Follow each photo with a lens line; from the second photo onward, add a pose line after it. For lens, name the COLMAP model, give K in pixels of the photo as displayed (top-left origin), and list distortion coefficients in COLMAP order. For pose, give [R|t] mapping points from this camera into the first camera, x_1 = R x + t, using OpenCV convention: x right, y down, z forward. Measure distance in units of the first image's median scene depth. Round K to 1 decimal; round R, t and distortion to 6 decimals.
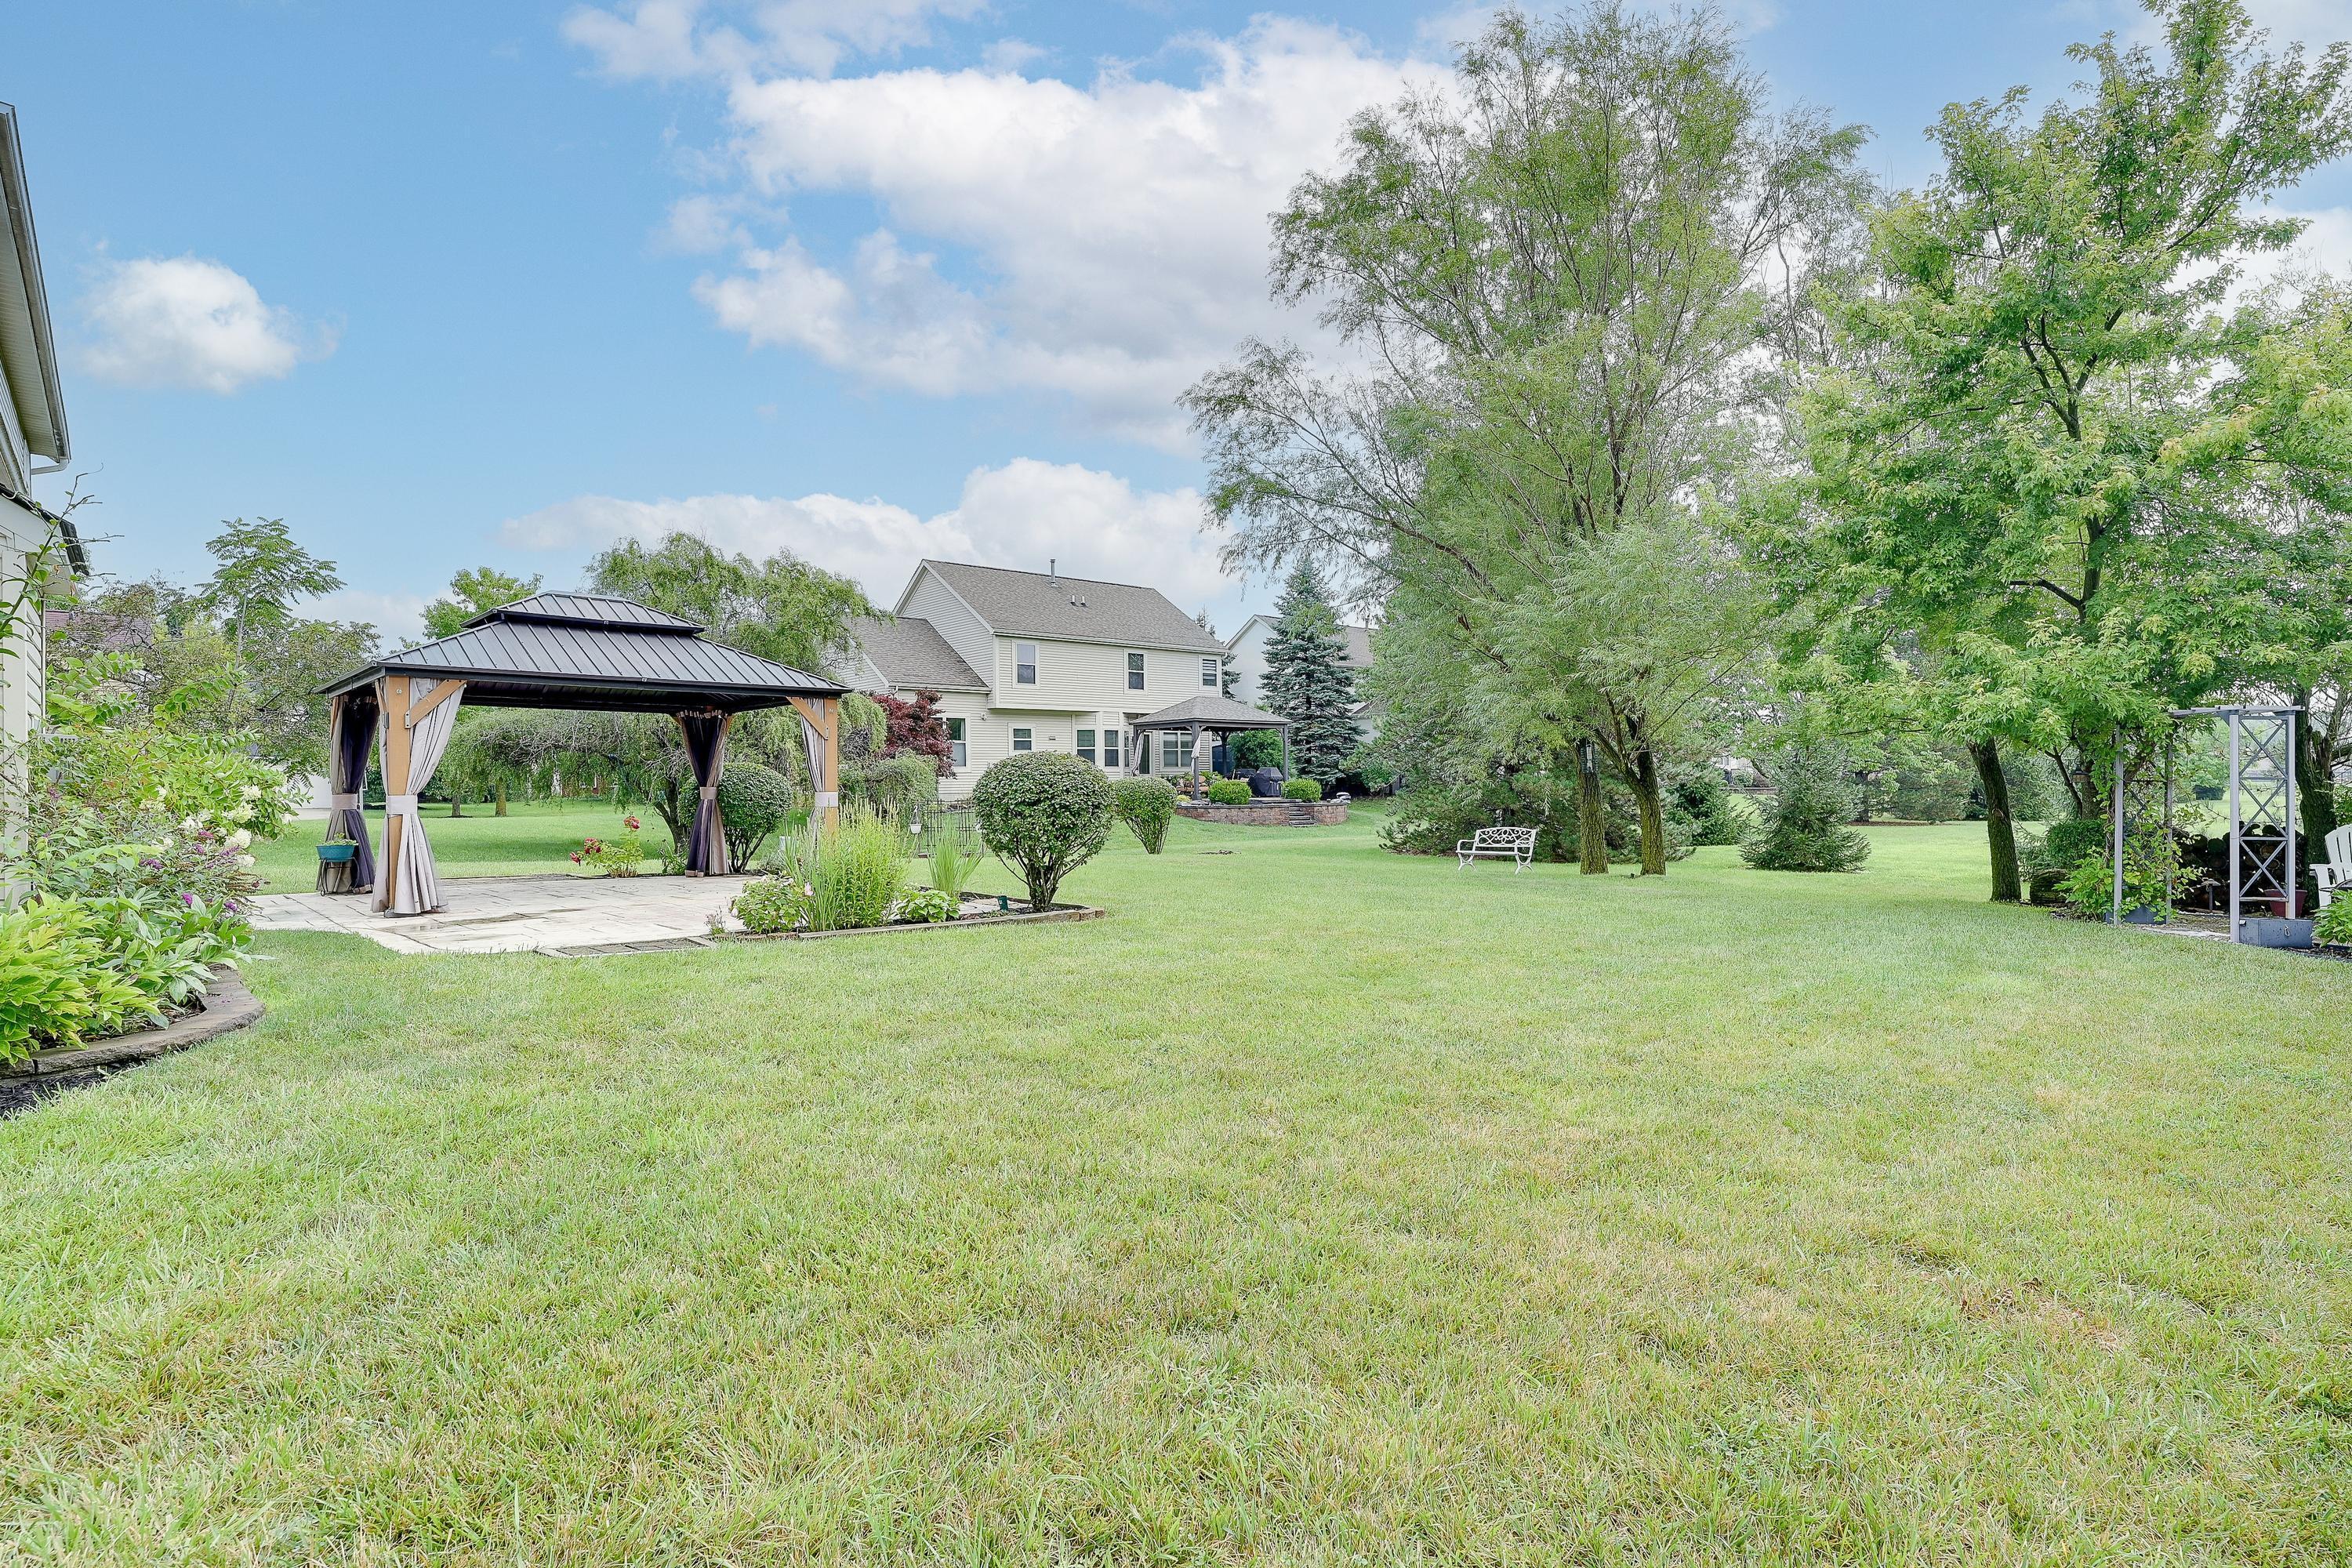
lens RADIAL K [[996.1, 0, 1186.4], [0, 996.1, 778.2], [0, 0, 1]] dist [-0.001601, -0.000052]
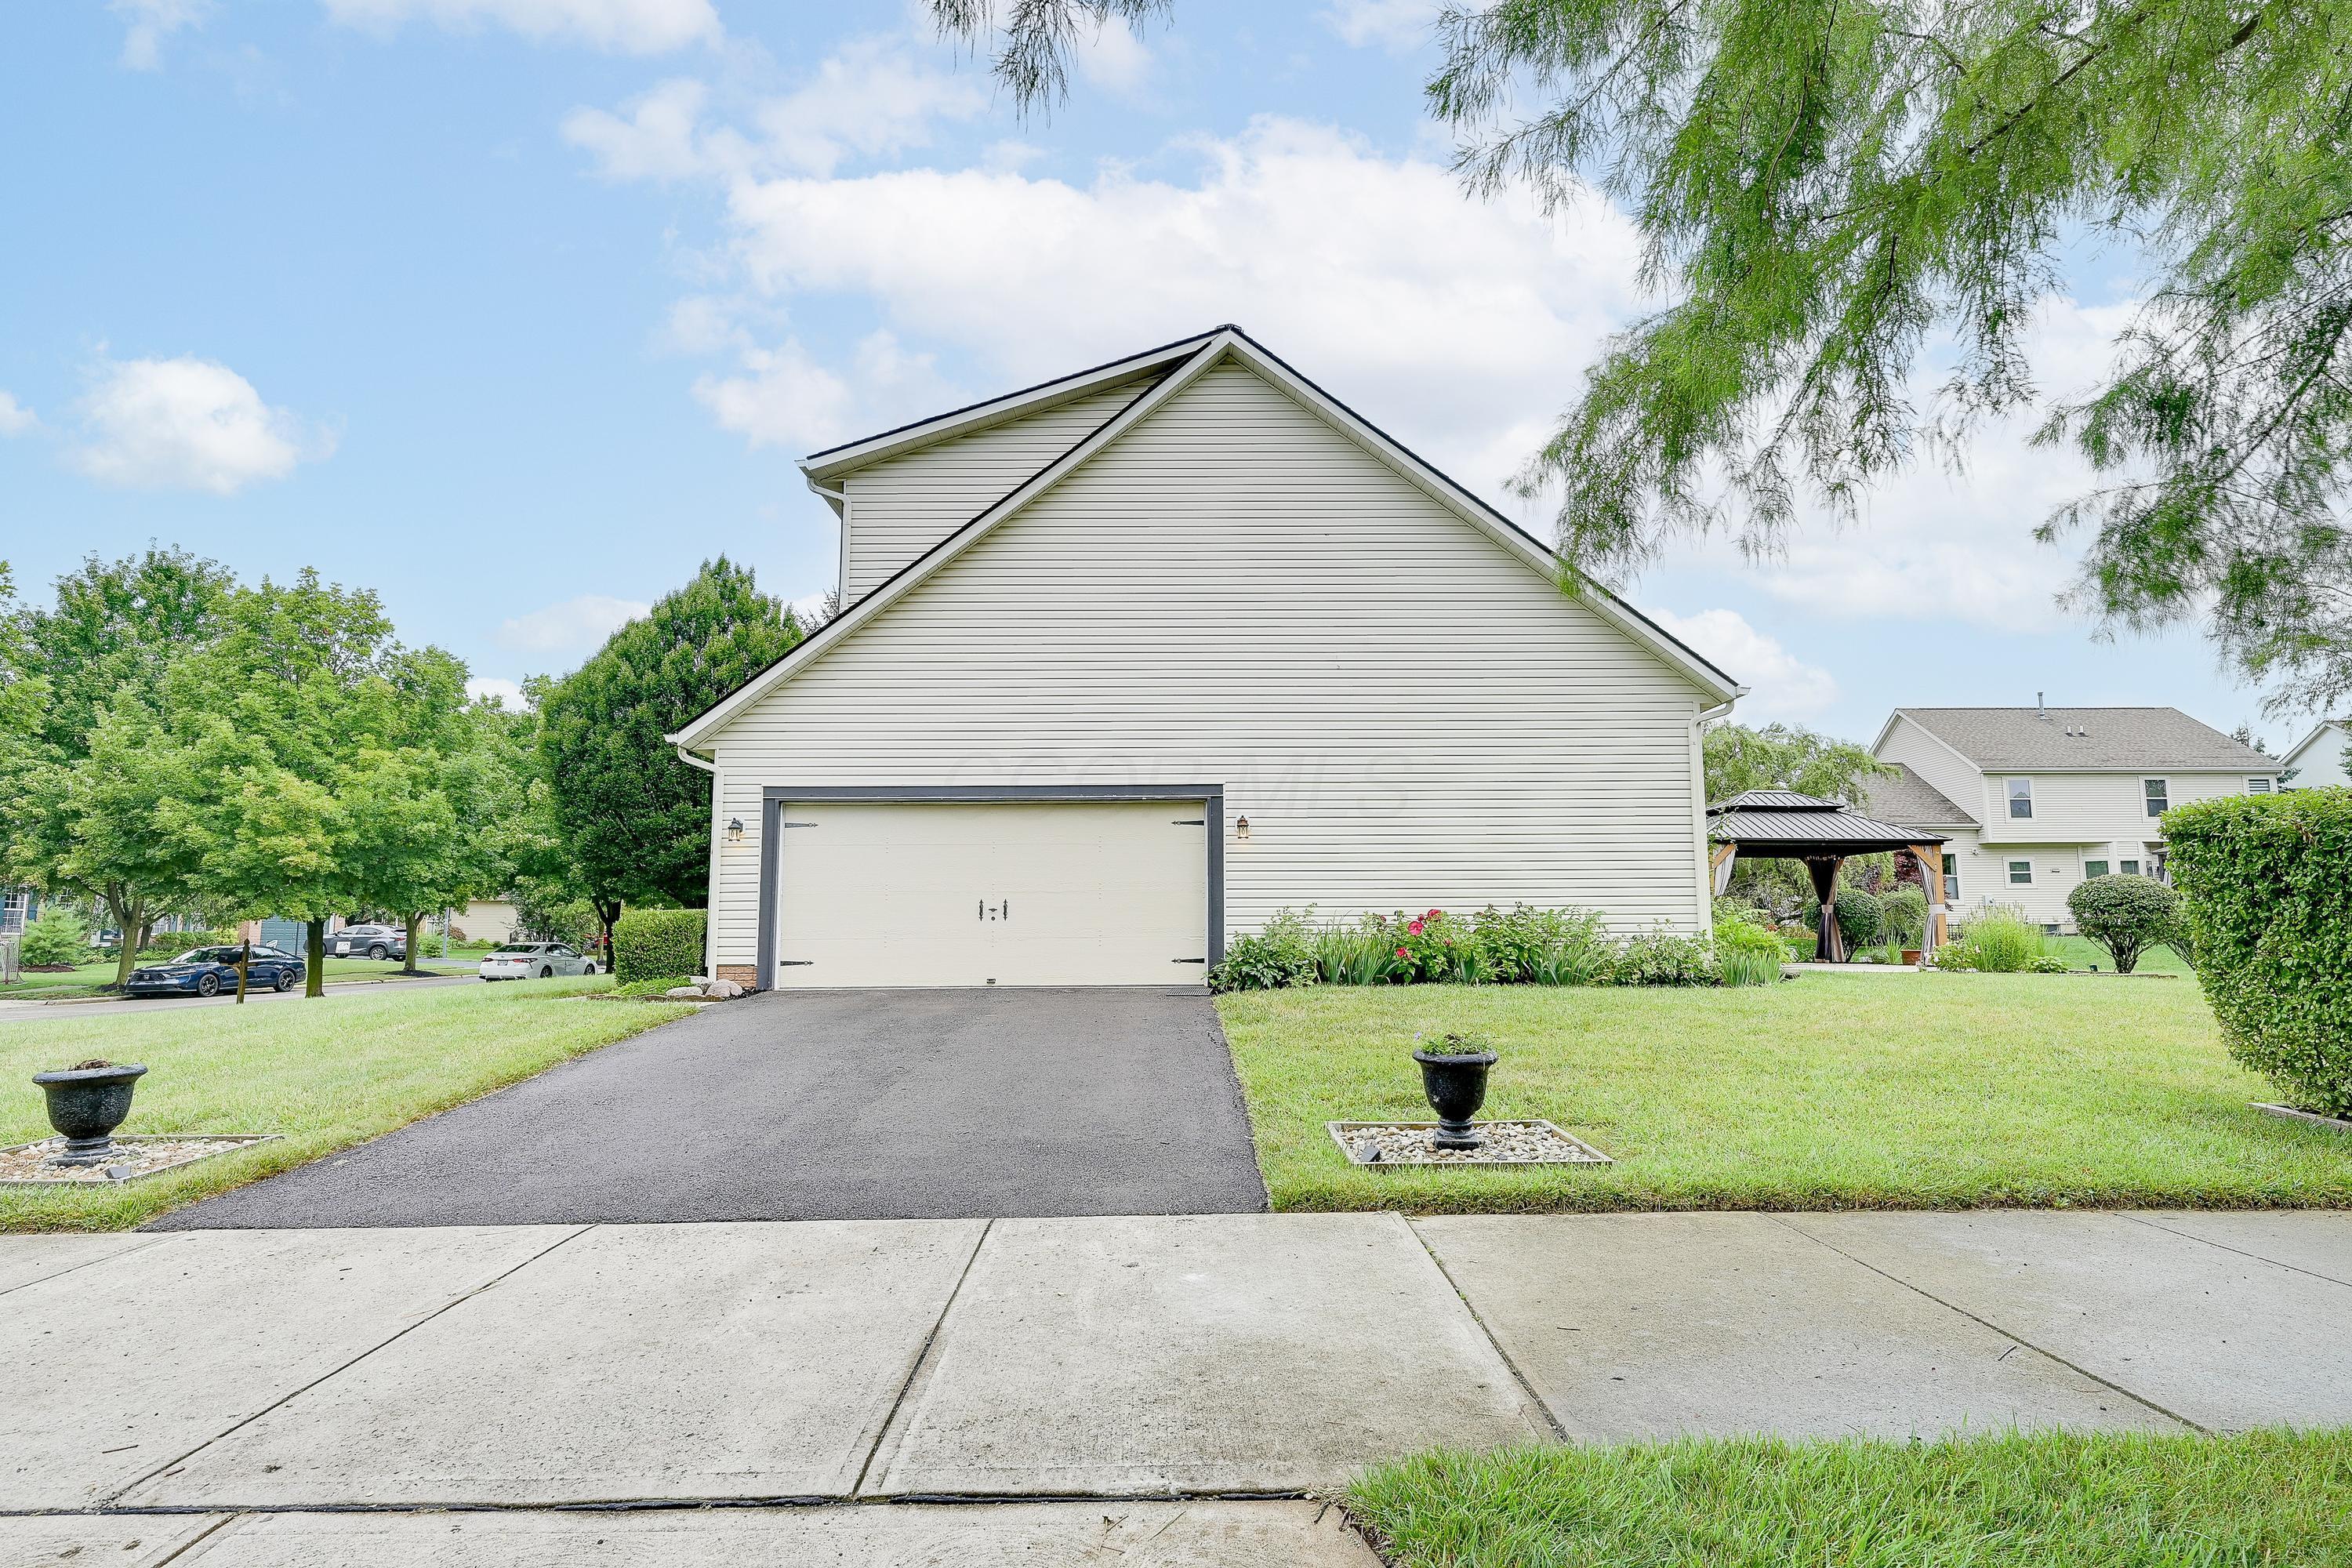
lens RADIAL K [[1118.5, 0, 1258.3], [0, 1118.5, 803.7], [0, 0, 1]] dist [-0.000262, -0.000142]
pose [[0.755884, -0.063880, -0.651582, -0.003310], [-0.007297, 0.994345, -0.105949, 0.018481], [0.654665, 0.084839, 0.751143, -0.385455]]
